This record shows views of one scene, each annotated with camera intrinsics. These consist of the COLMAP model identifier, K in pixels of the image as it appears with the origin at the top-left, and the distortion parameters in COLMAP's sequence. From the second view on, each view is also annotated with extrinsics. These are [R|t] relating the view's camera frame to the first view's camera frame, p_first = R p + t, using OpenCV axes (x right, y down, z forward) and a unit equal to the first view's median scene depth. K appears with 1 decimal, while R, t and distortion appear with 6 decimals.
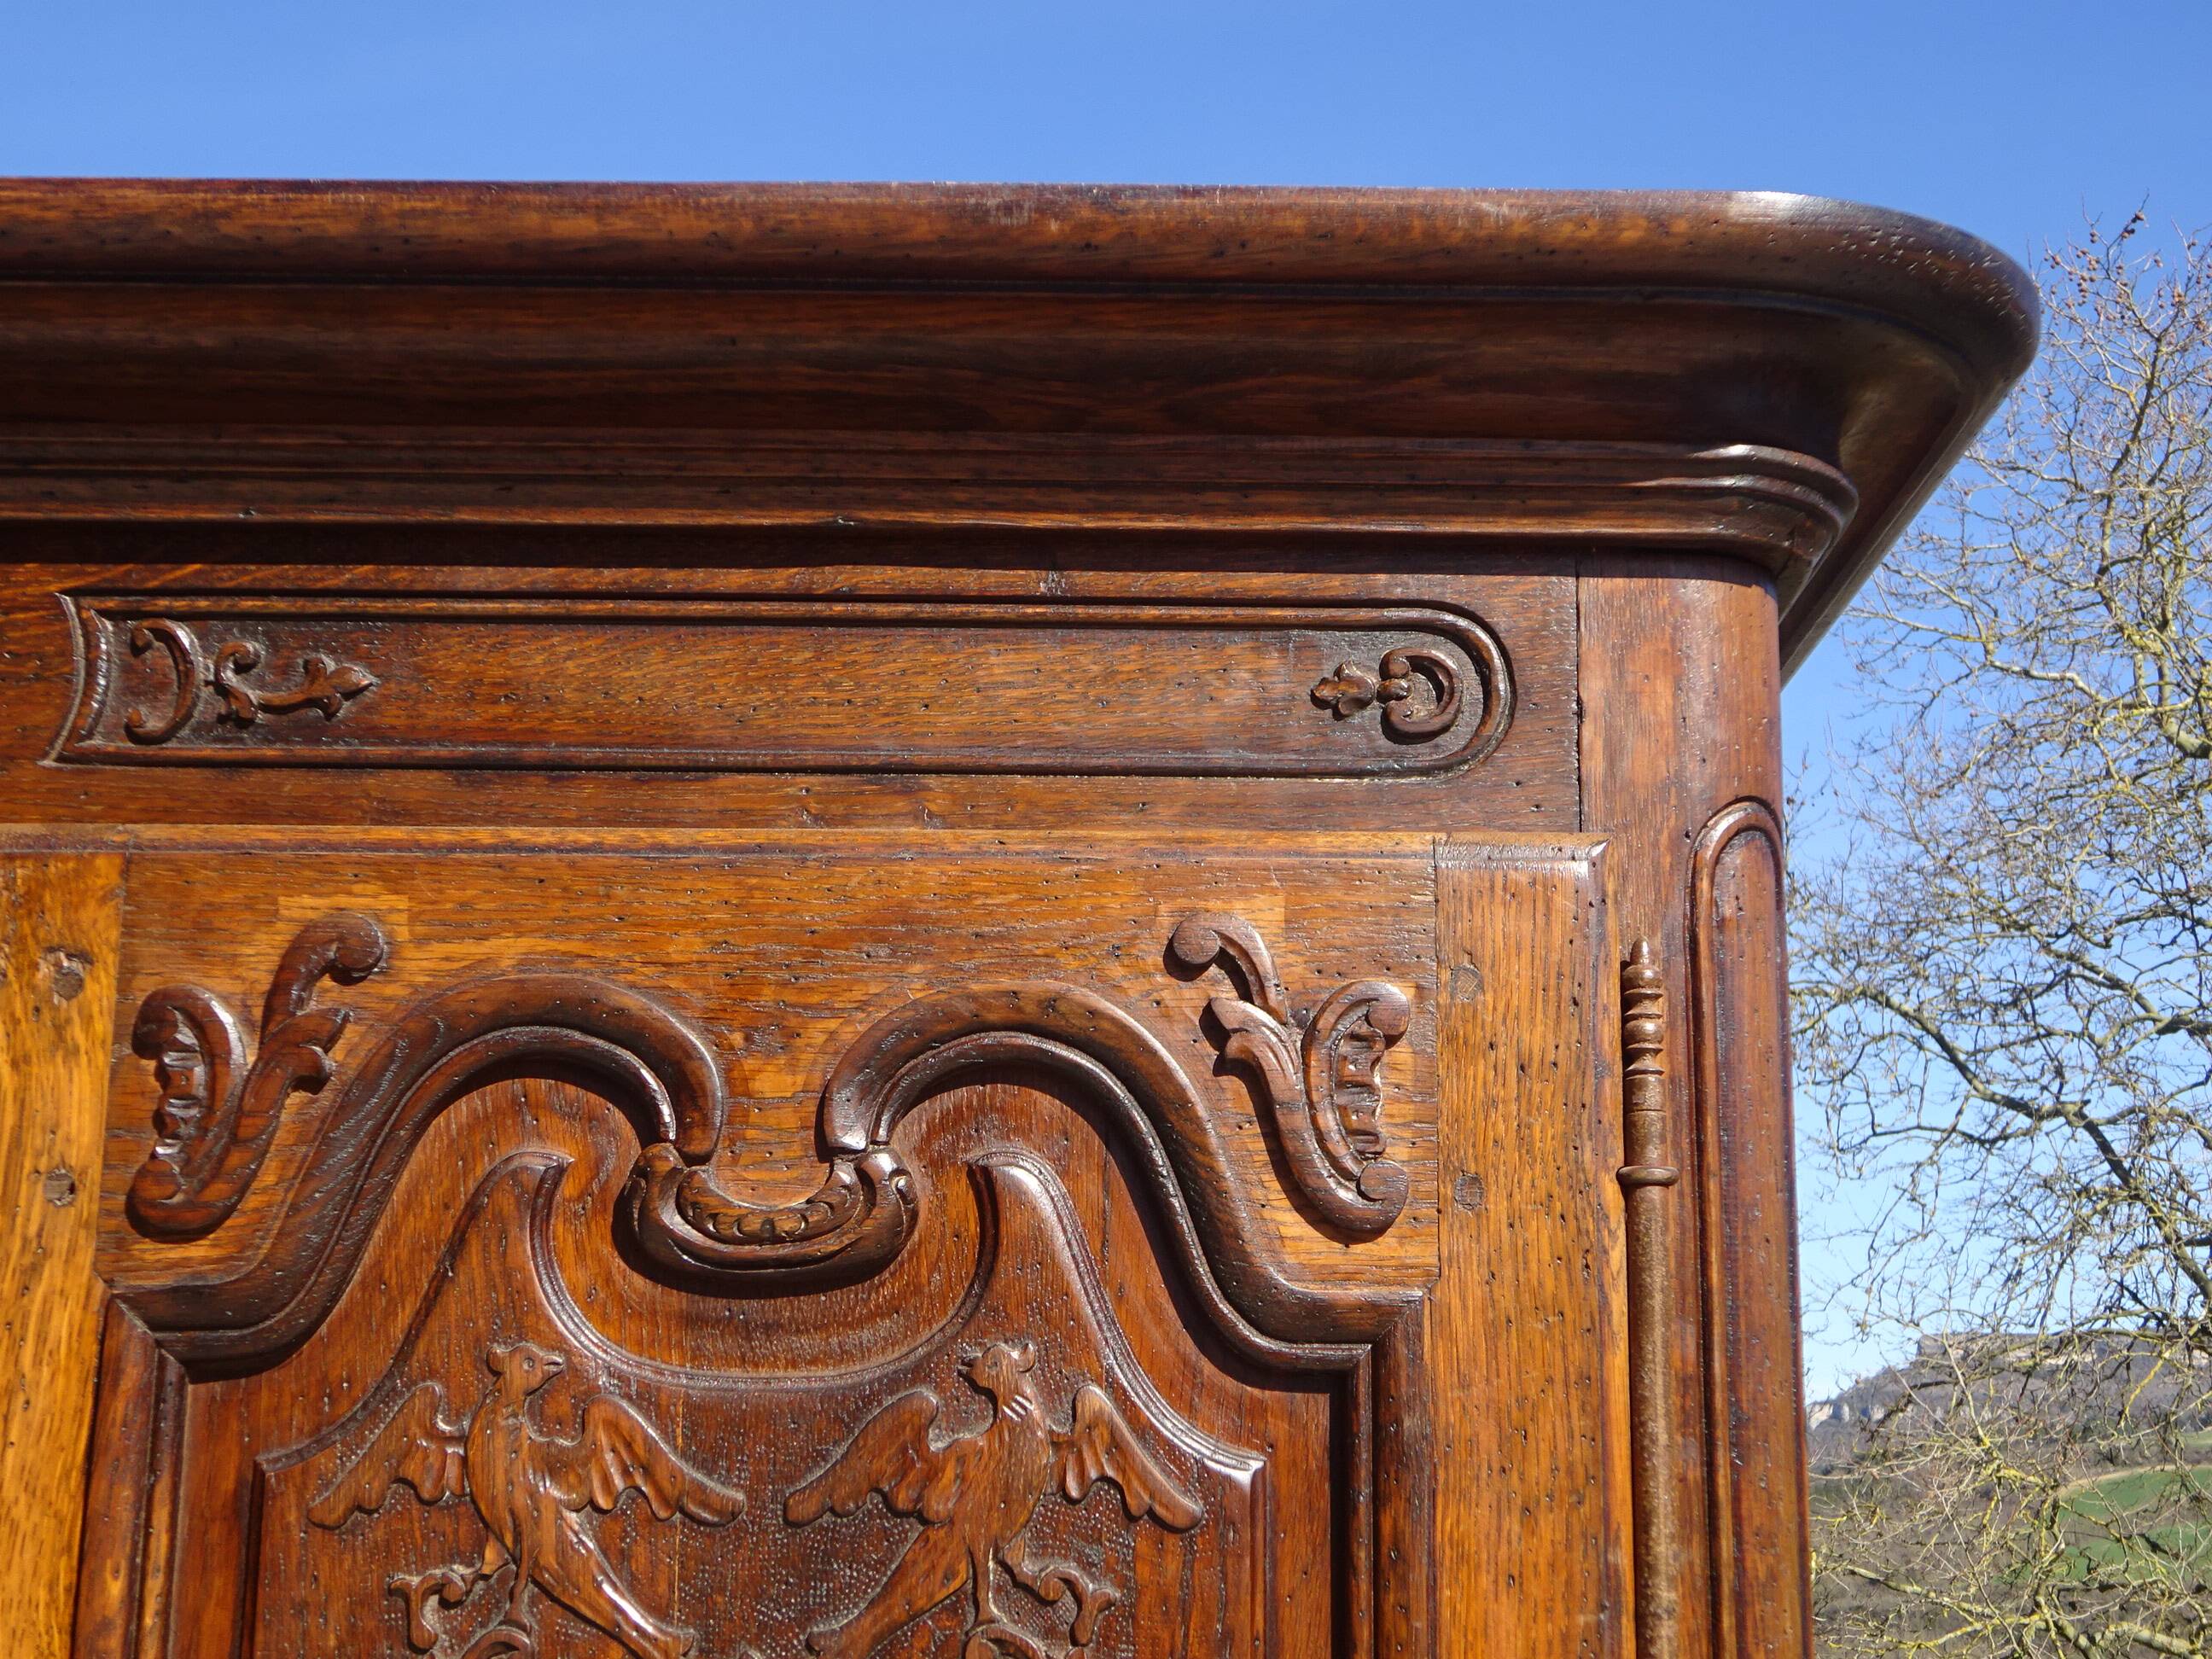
lens RADIAL K [[3134.7, 0, 1115.8], [0, 3134.7, 831.8], [0, 0, 1]] dist [0.008363, 0.160899]
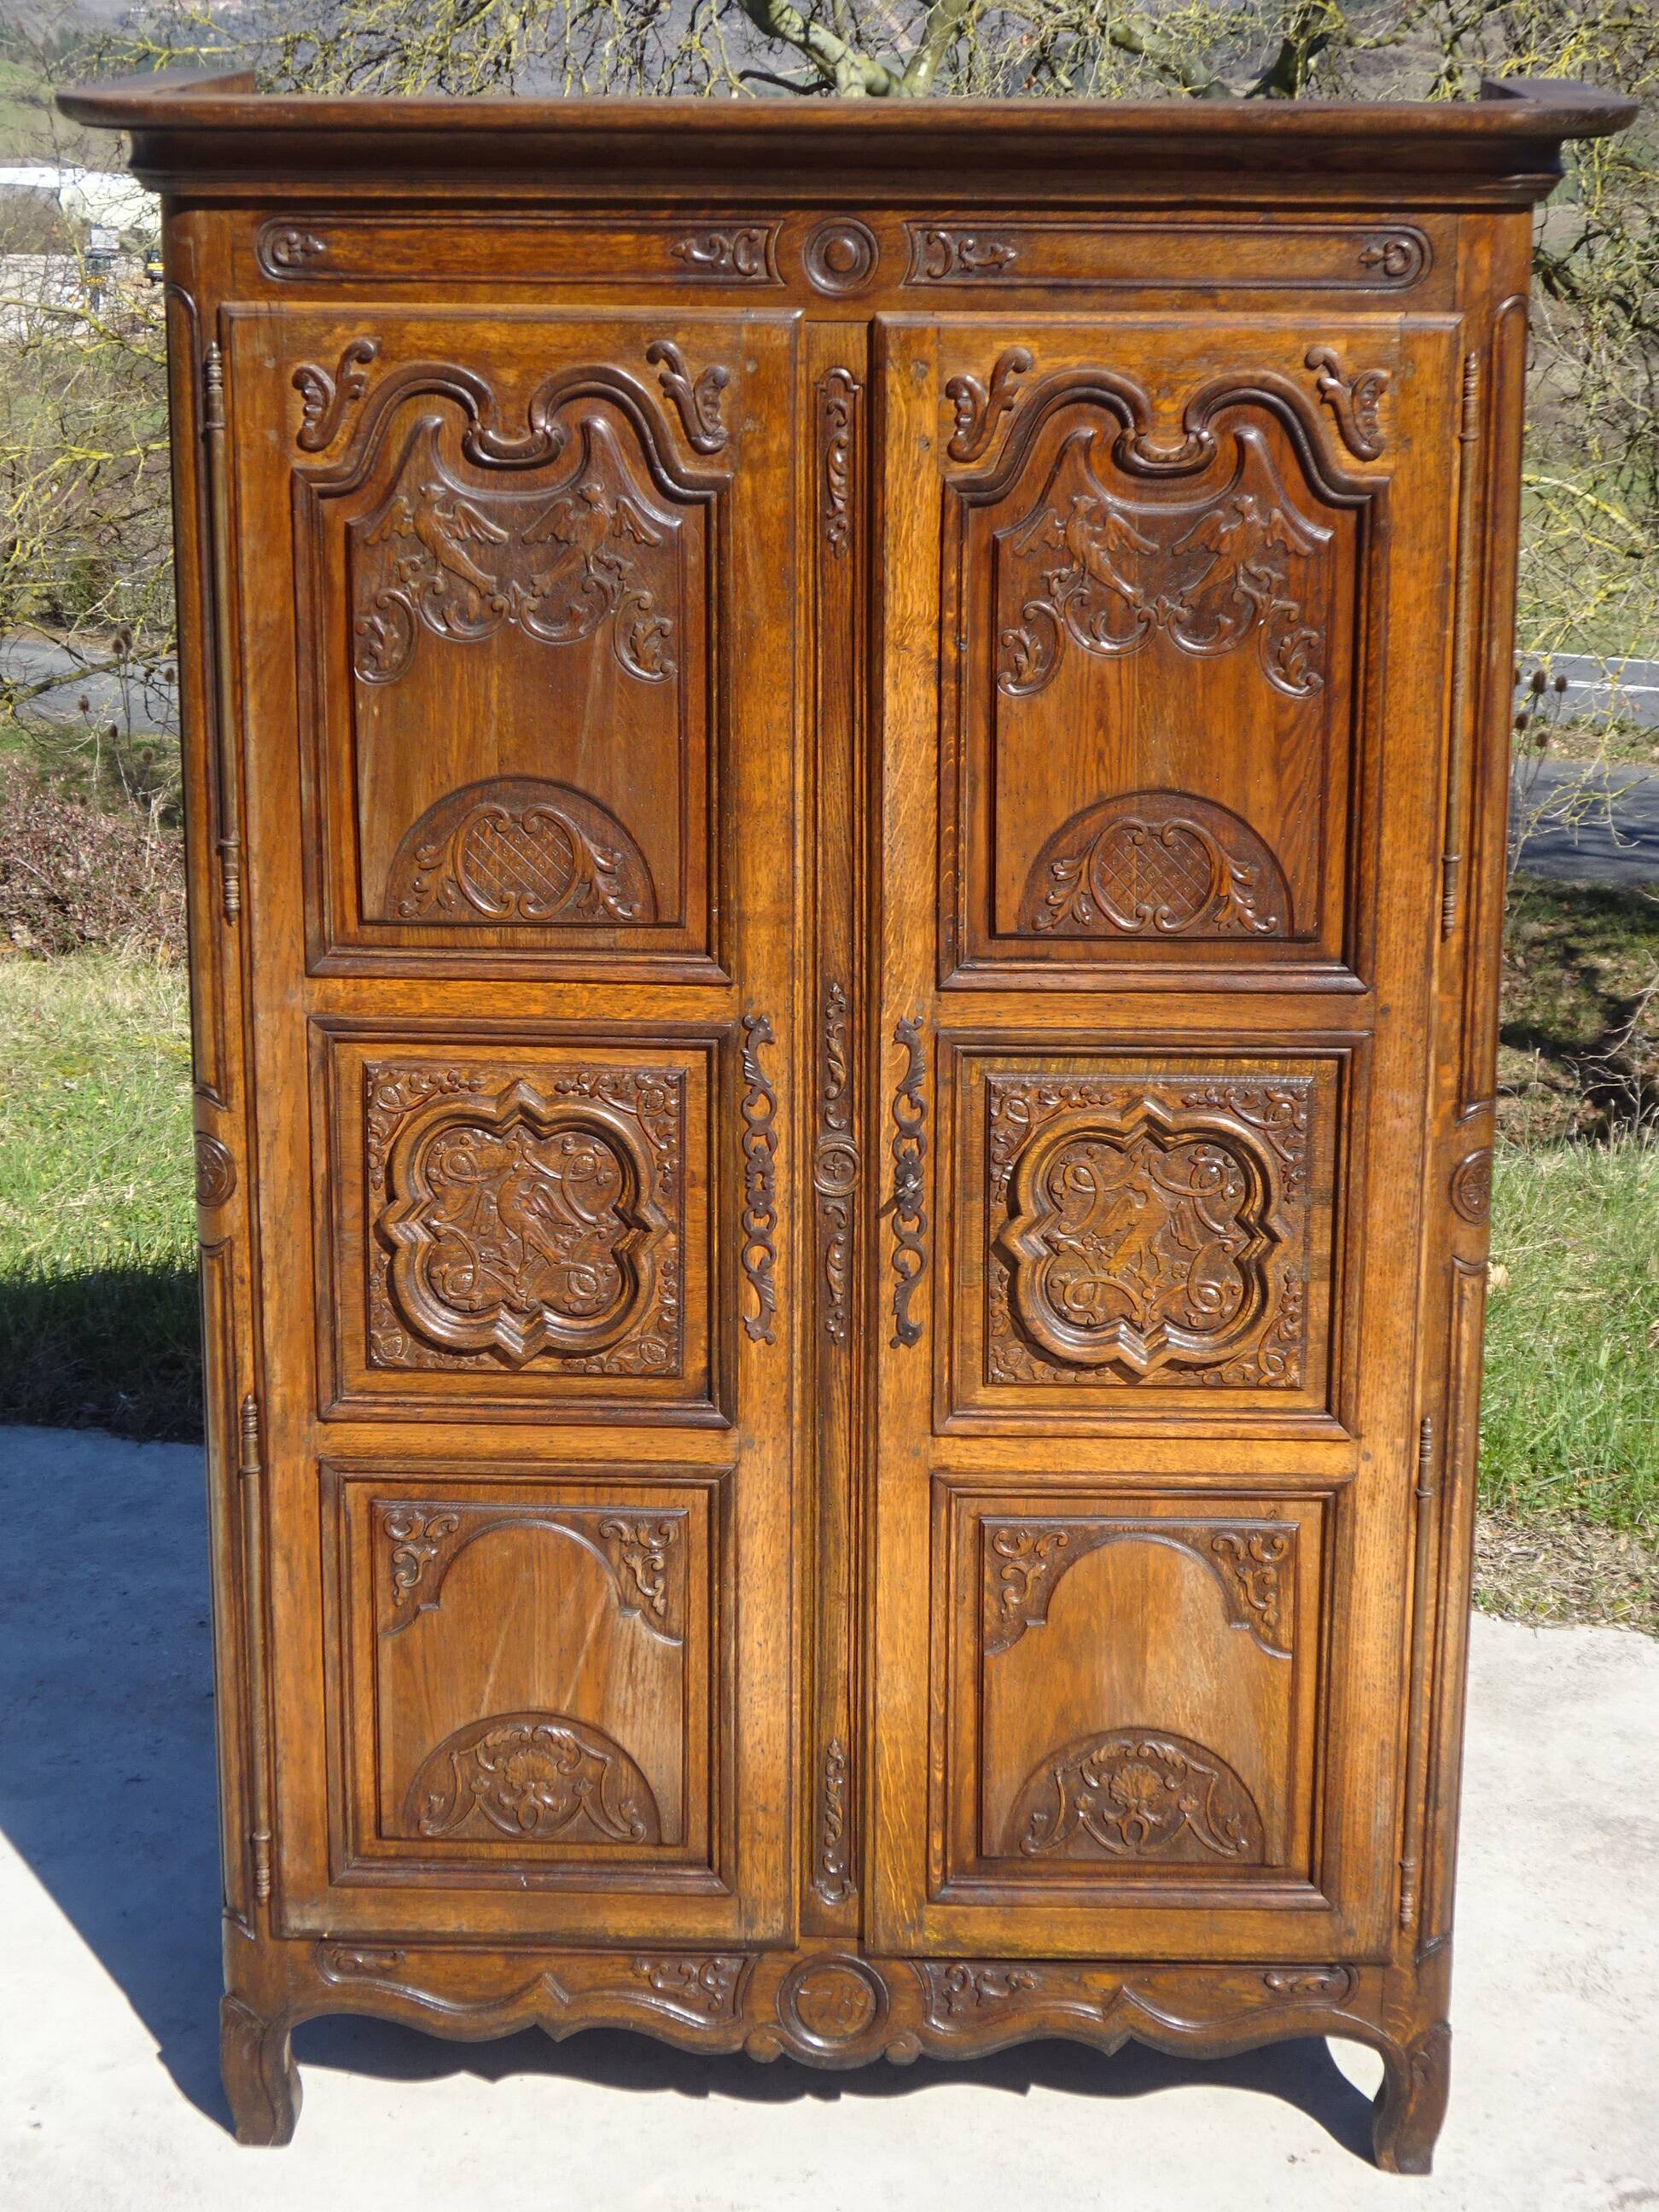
lens RADIAL K [[4371.5, 0, 836.5], [0, 4371.5, 1114.2], [0, 0, 1]] dist [-0.001834, 0.019356]
pose [[0.999542, -0.001037, -0.030259, -0.290928], [0.014821, 0.888238, 0.459144, -1.189882], [0.026401, -0.459382, 0.887846, -2.871516]]
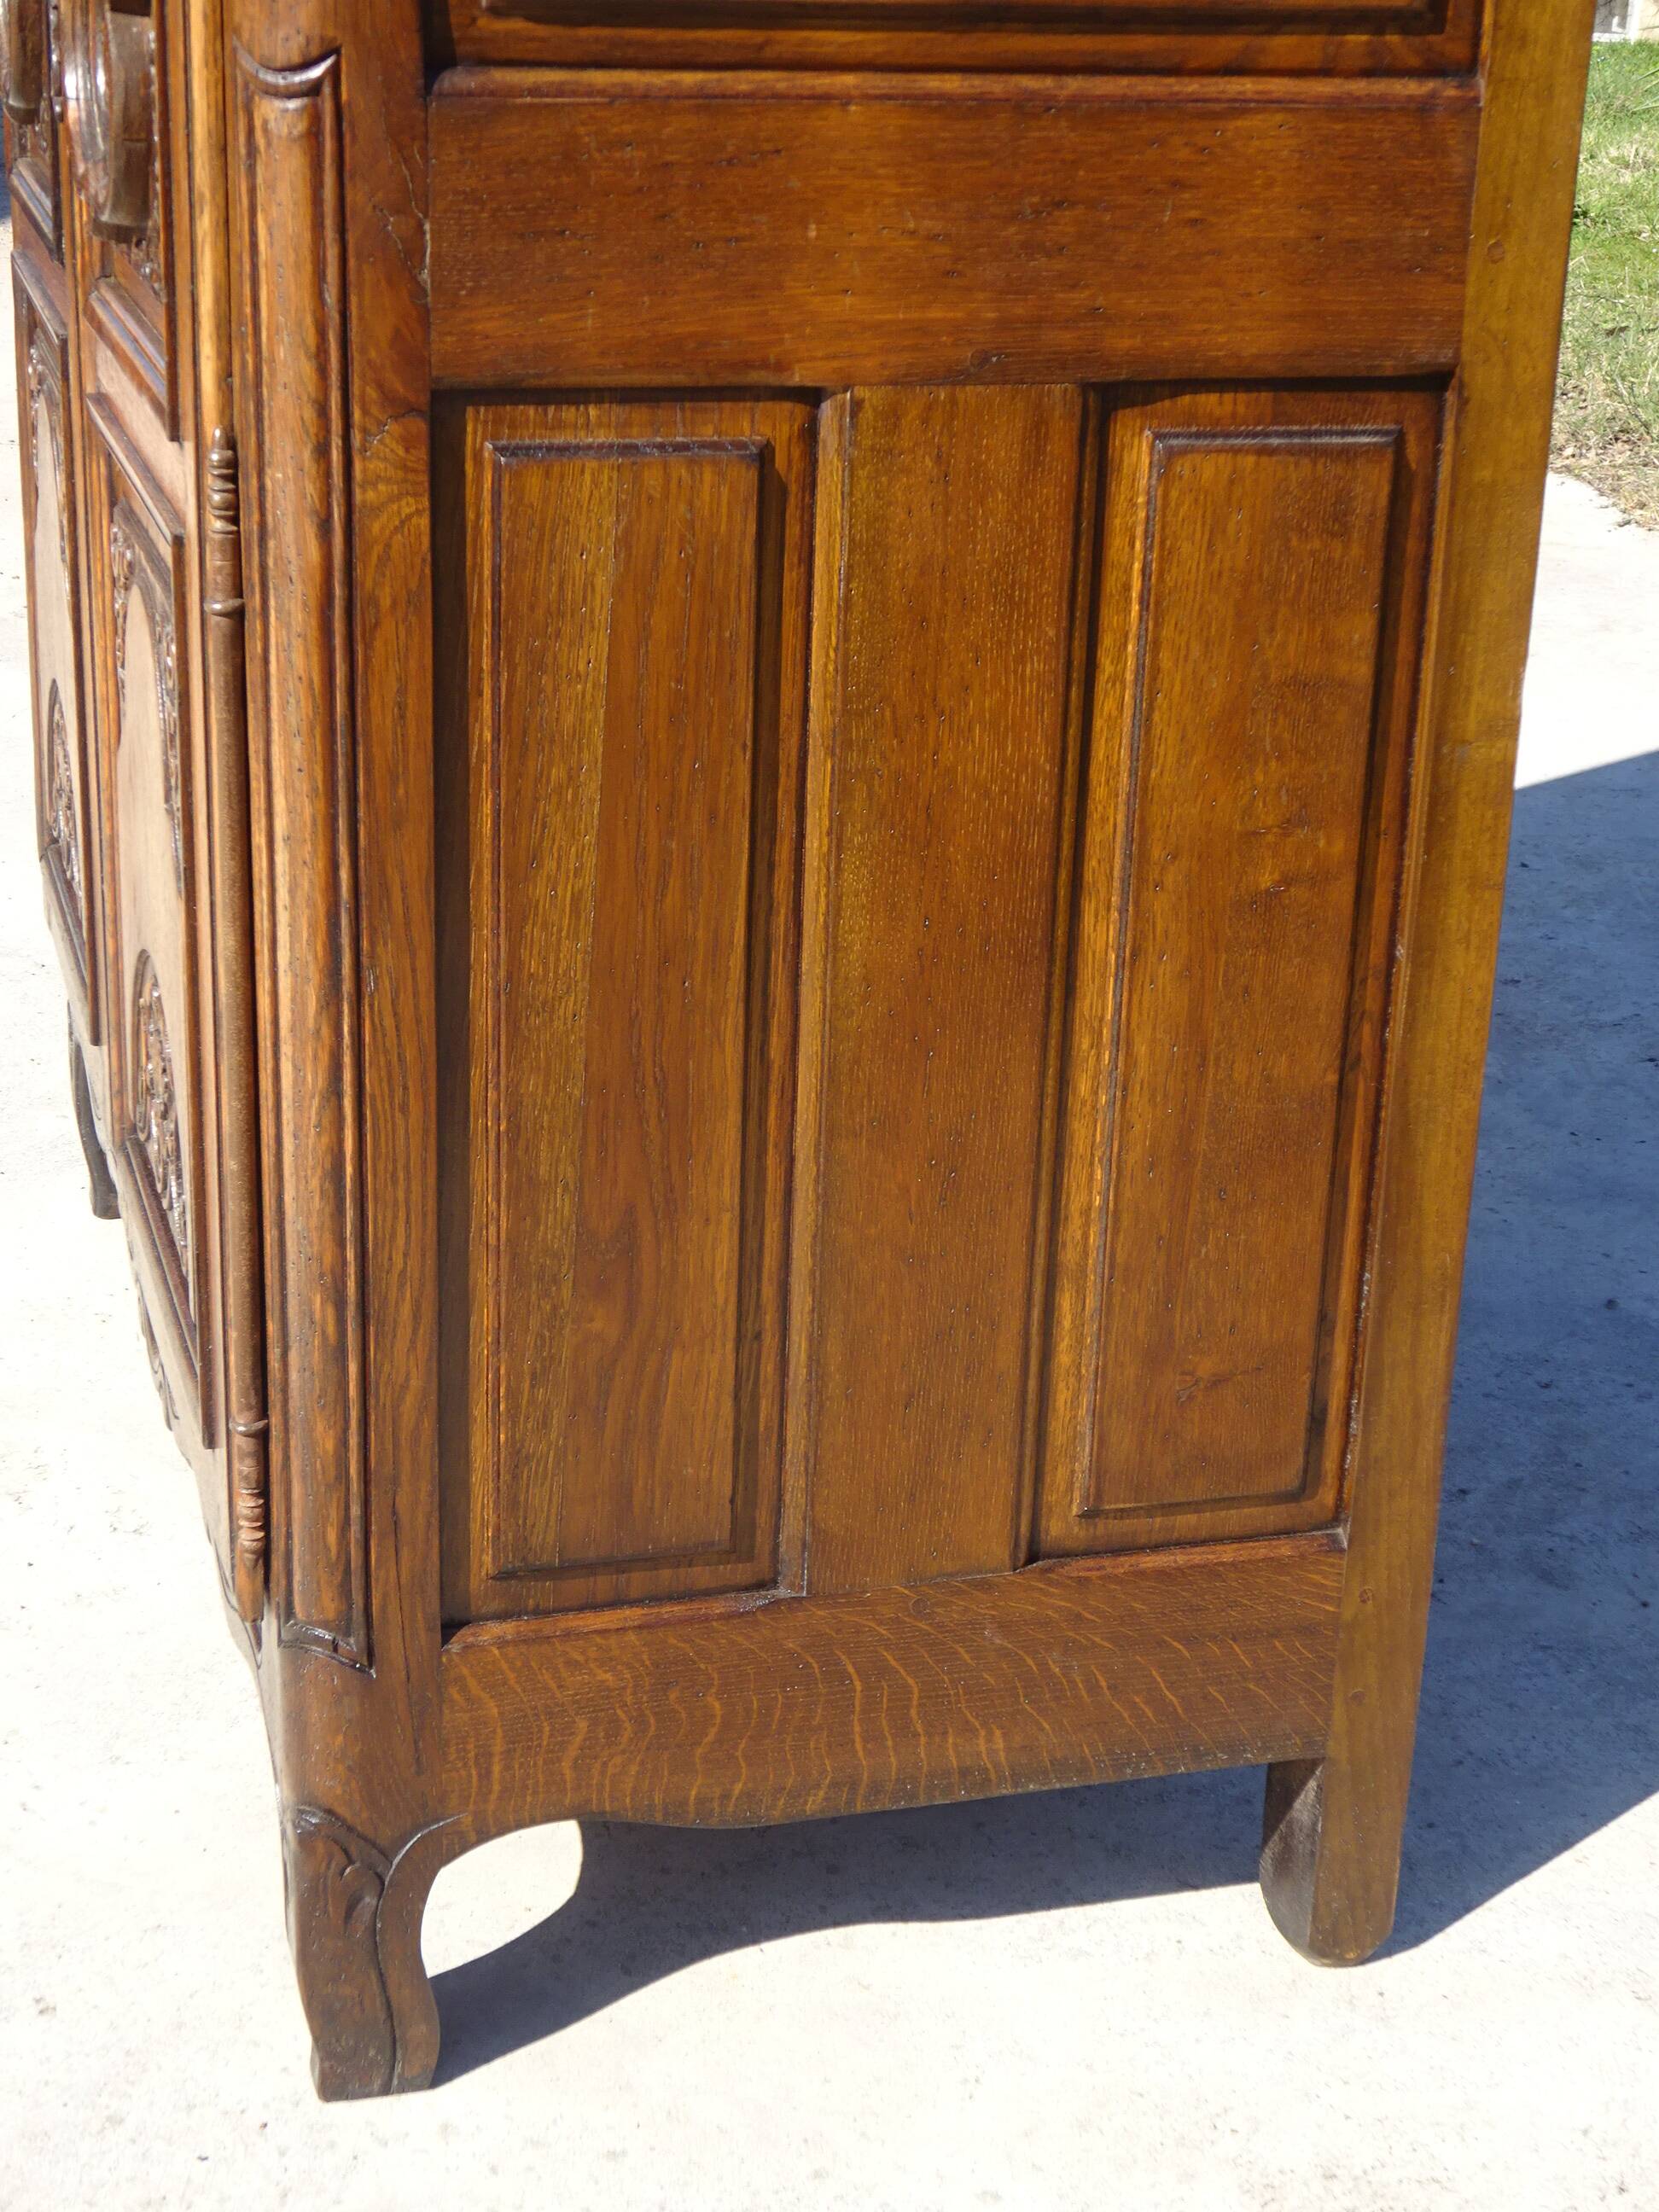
lens RADIAL K [[3472.5, 0, 829.5], [0, 3472.5, 1106.0], [0, 0, 1]] dist [0.006271, 0.141084]
pose [[0.295659, 0.326593, -0.897732, 1.663721], [0.173174, 0.905851, 0.386580, 0.772515], [0.939466, -0.269760, 0.211266, 0.646586]]
